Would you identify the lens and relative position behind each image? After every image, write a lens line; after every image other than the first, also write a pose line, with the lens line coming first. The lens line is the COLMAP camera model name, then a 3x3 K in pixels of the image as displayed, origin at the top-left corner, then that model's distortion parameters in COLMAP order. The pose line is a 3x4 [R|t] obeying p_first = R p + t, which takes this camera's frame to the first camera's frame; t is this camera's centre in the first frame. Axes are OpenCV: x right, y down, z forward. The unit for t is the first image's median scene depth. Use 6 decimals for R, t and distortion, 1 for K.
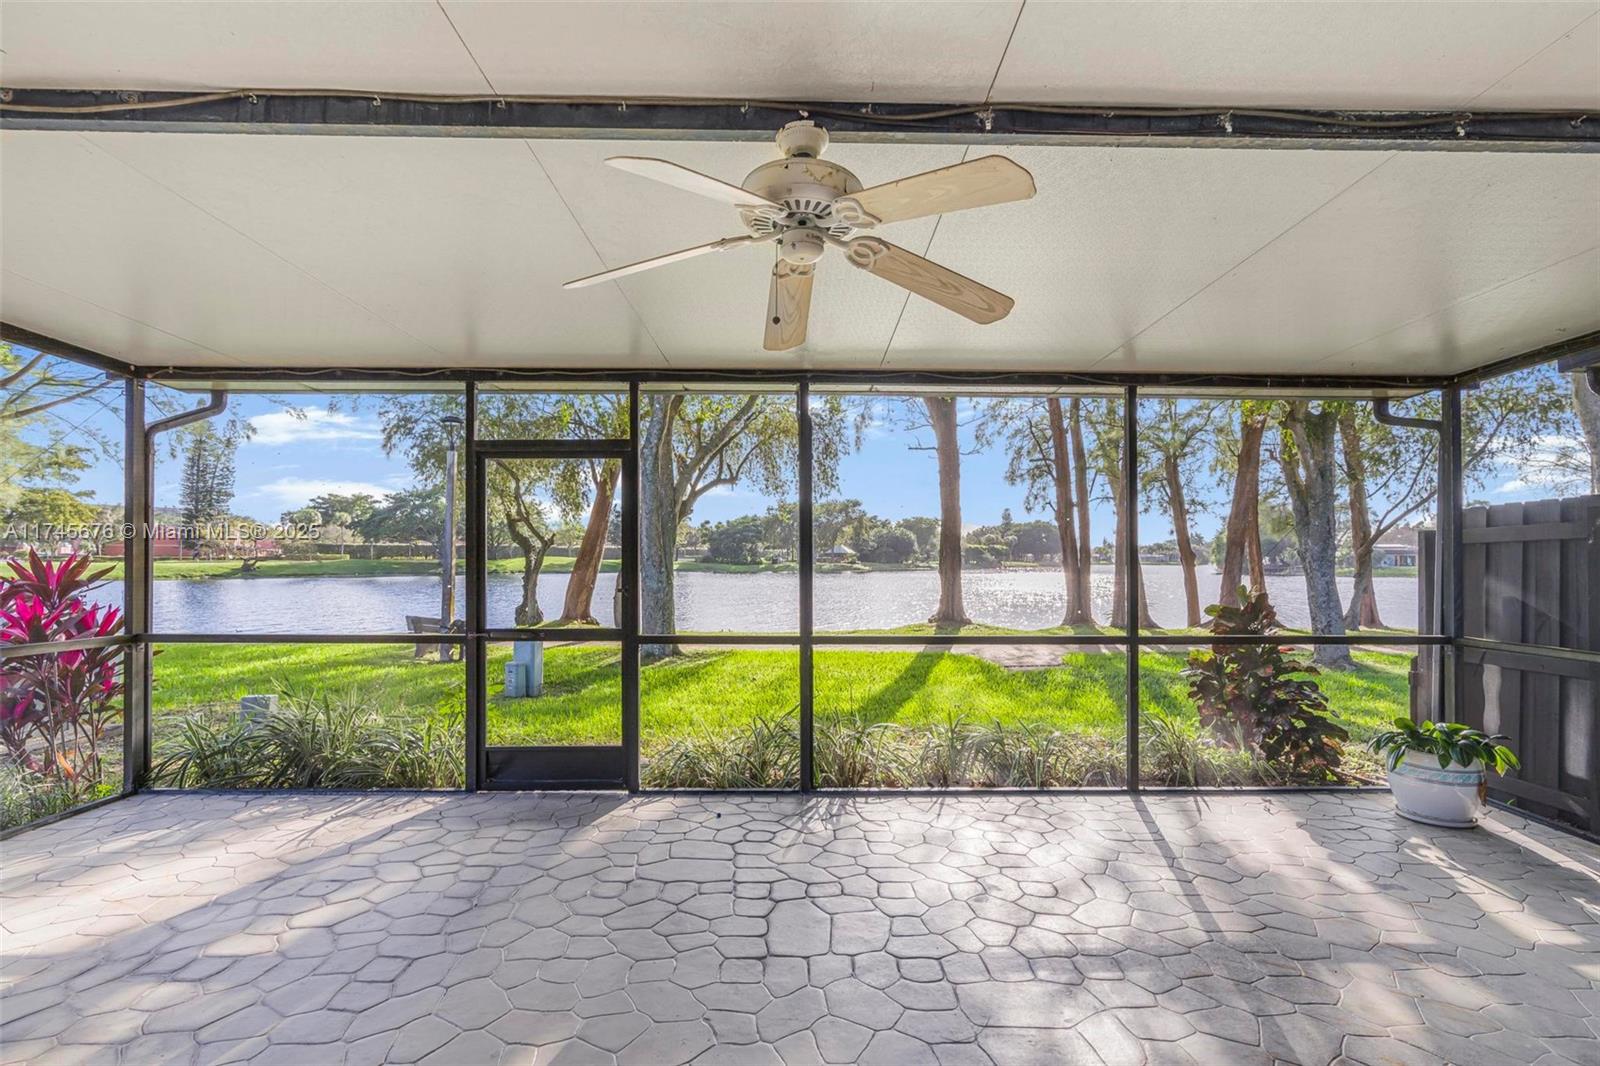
lens RADIAL K [[730.9, 0, 799.1], [0, 730.9, 555.7], [0, 0, 1]] dist [-0.002666, -0.000173]
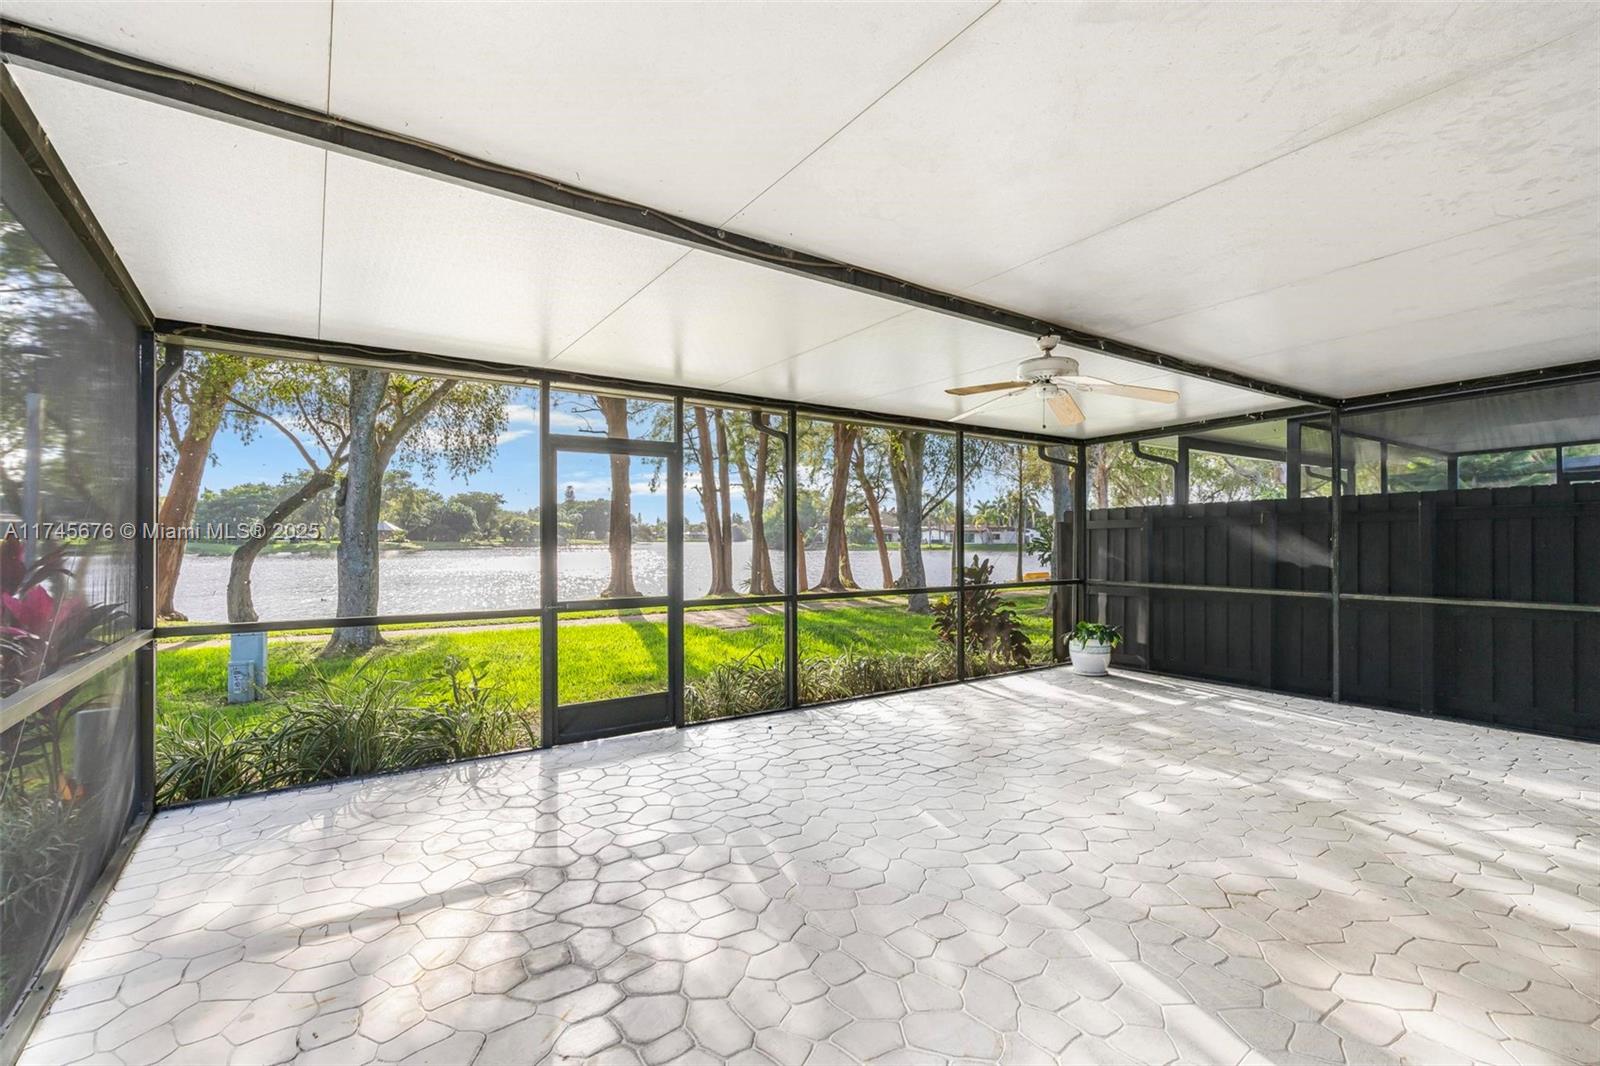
lens RADIAL K [[732.6, 0, 806.0], [0, 732.6, 533.4], [0, 0, 1]] dist [-0.007001, -0.000022]
pose [[0.825642, 0.000597, 0.564194, -0.259561], [-0.000680, 1.000000, -0.000063, -0.001865], [-0.564193, -0.000331, 0.825643, -0.050818]]
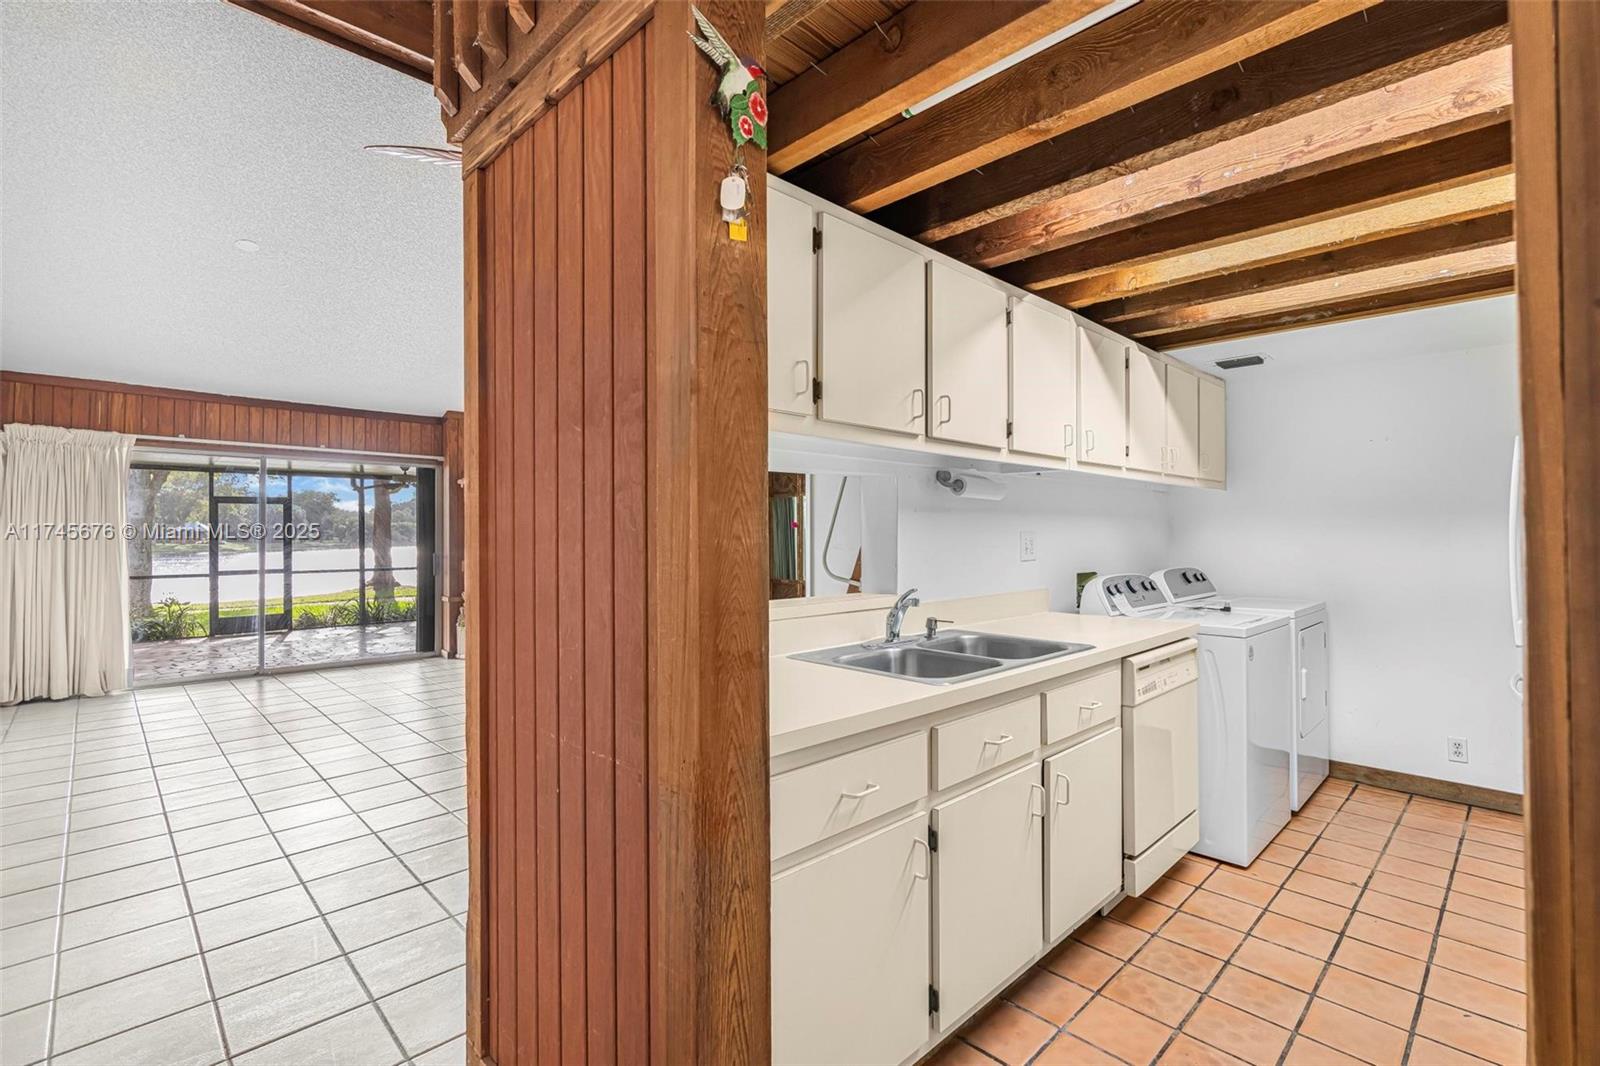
lens RADIAL K [[724.2, 0, 804.7], [0, 724.2, 525.0], [0, 0, 1]] dist [-0.009247, 0.003406]
pose [[0.716190, -0.000503, 0.697905, -0.247069], [0.007172, 0.999952, -0.006639, -0.009812], [-0.697869, 0.009760, 0.716159, -0.746806]]
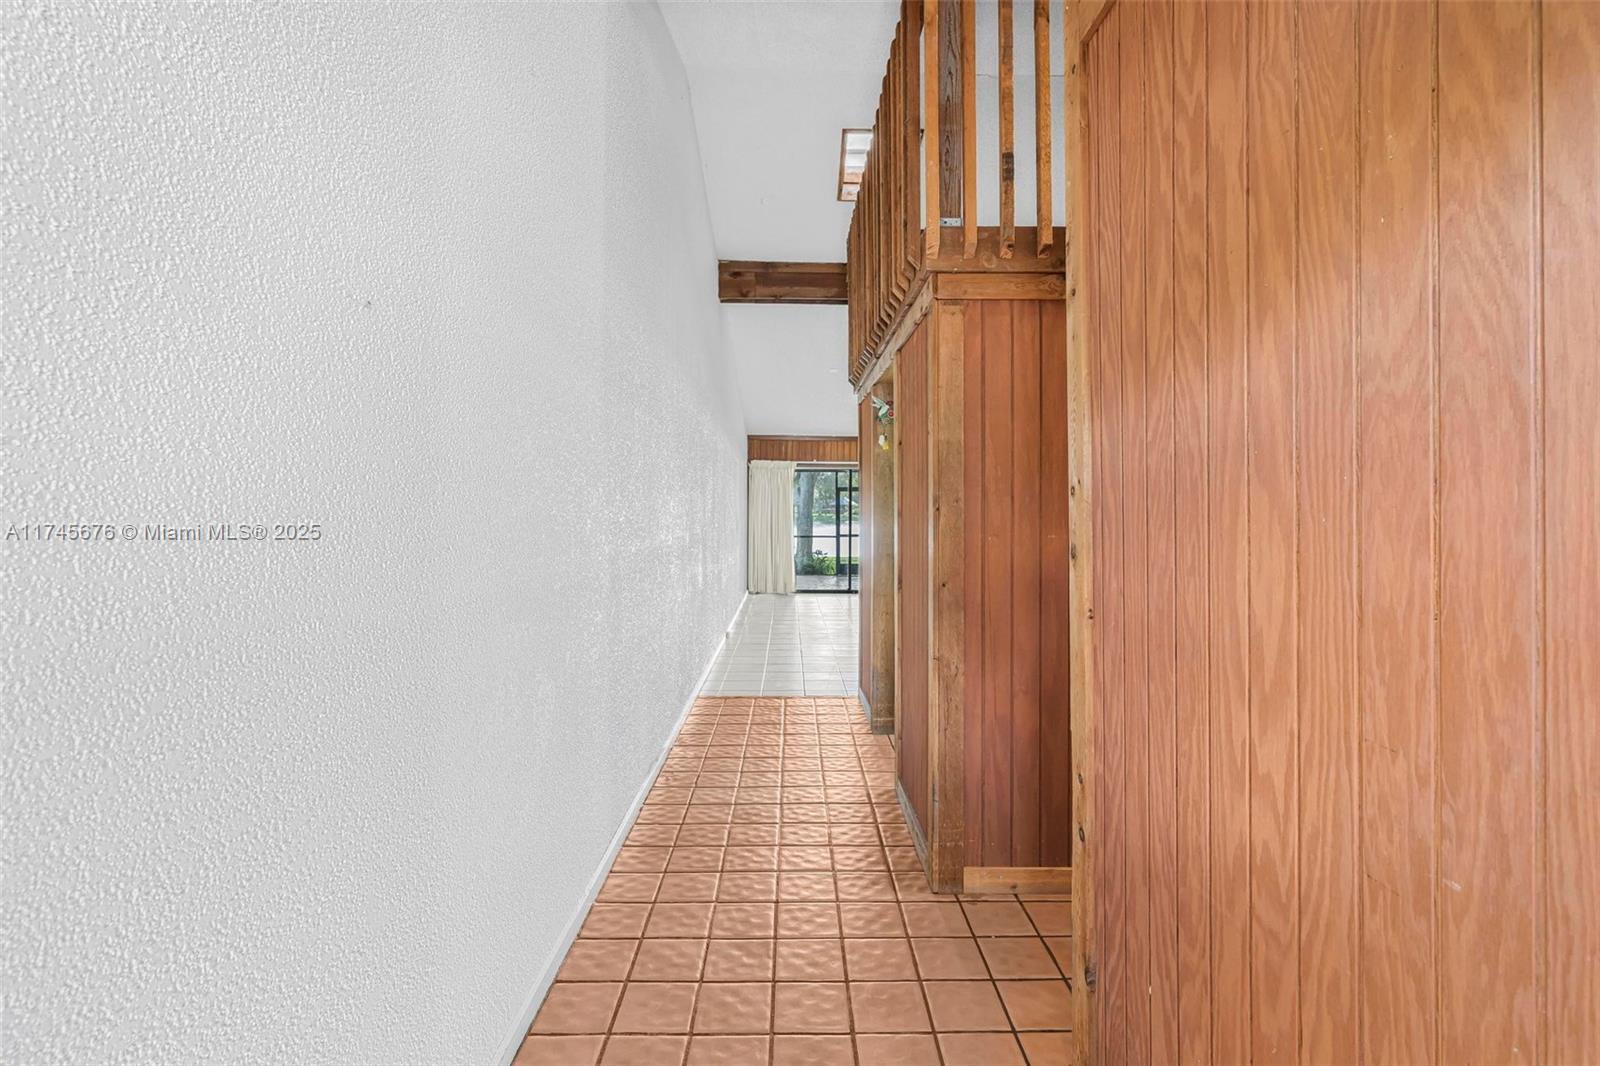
lens RADIAL K [[718.2, 0, 800.4], [0, 718.2, 537.5], [0, 0, 1]] dist [-0.012141, -0.000014]
pose [[0.999971, -0.005882, 0.004819, -0.231988], [0.005663, 0.999006, 0.044217, -0.019461], [-0.005075, -0.044189, 0.999010, -1.007871]]
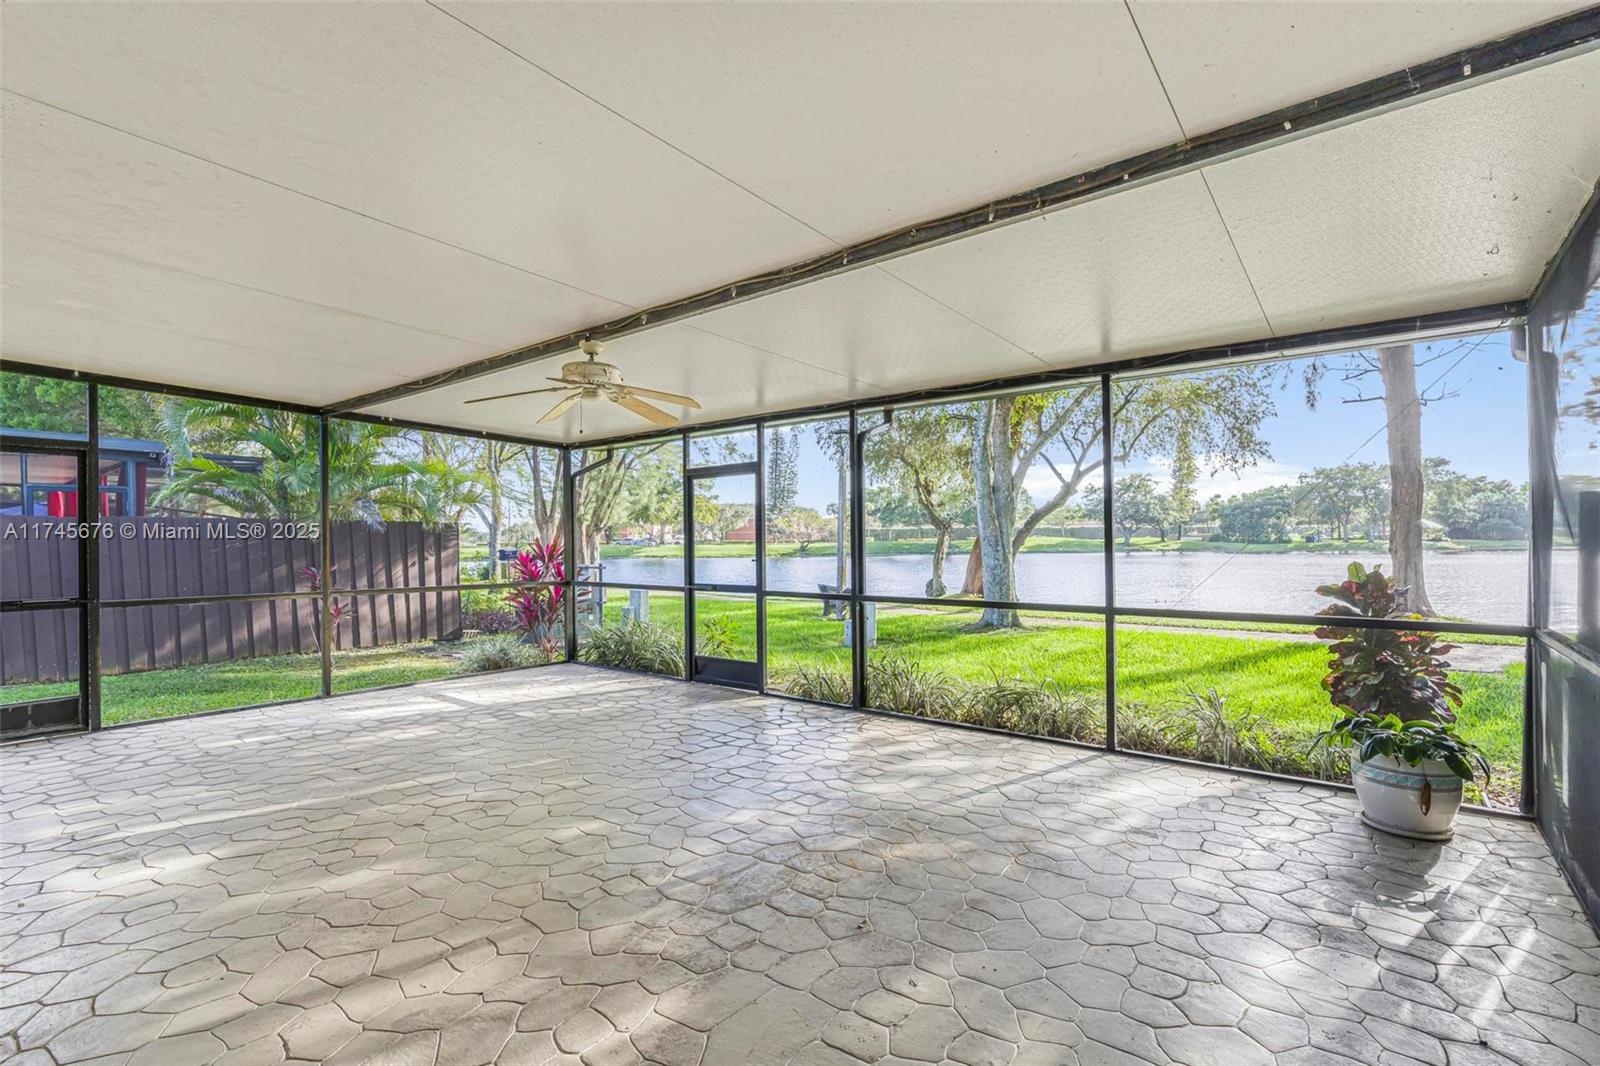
lens RADIAL K [[717.8, 0, 789.3], [0, 717.8, 539.0], [0, 0, 1]] dist [-0.012027, 0.000018]
pose [[0.773652, -0.010609, -0.633522, 0.264668], [0.013164, 0.999913, -0.000669, 0.001734], [0.633474, -0.007822, 0.773724, -0.039682]]
